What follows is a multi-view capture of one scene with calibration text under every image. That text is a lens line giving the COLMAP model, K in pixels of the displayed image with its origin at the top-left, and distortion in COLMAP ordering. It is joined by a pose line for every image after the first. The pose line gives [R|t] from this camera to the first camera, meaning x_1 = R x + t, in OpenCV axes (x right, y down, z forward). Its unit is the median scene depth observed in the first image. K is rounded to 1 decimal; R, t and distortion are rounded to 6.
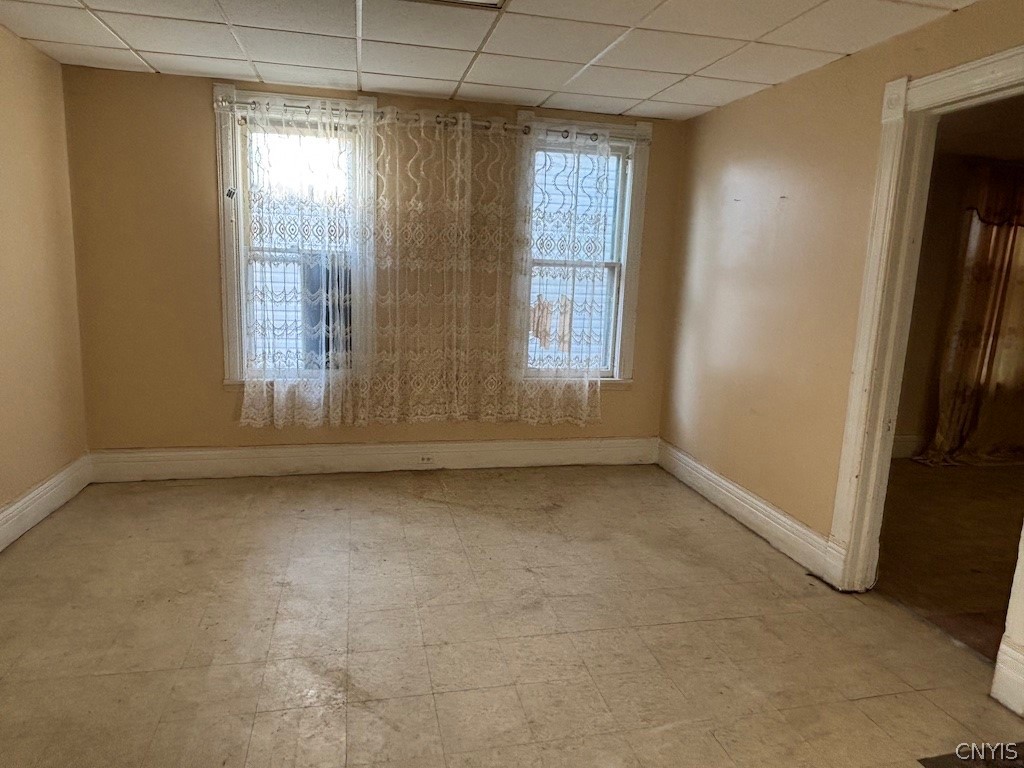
lens RADIAL K [[654.5, 0, 512.0], [0, 654.5, 384.0], [0, 0, 1]] dist [0.000367, -0.001330]
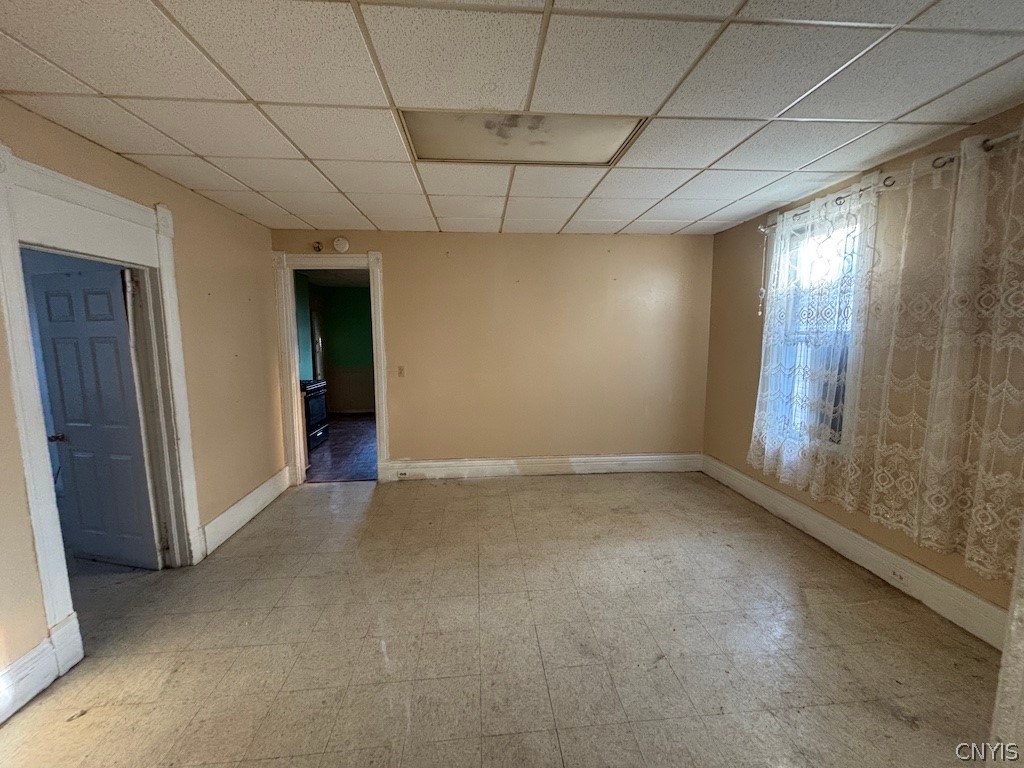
lens RADIAL K [[416.8, 0, 510.7], [0, 416.8, 380.4], [0, 0, 1]] dist [-0.001011, 0.000078]
pose [[-0.147084, 0.077269, -0.986101, 0.485374], [-0.171117, 0.979924, 0.102309, -0.106556], [0.974210, 0.183787, -0.130909, 0.609032]]
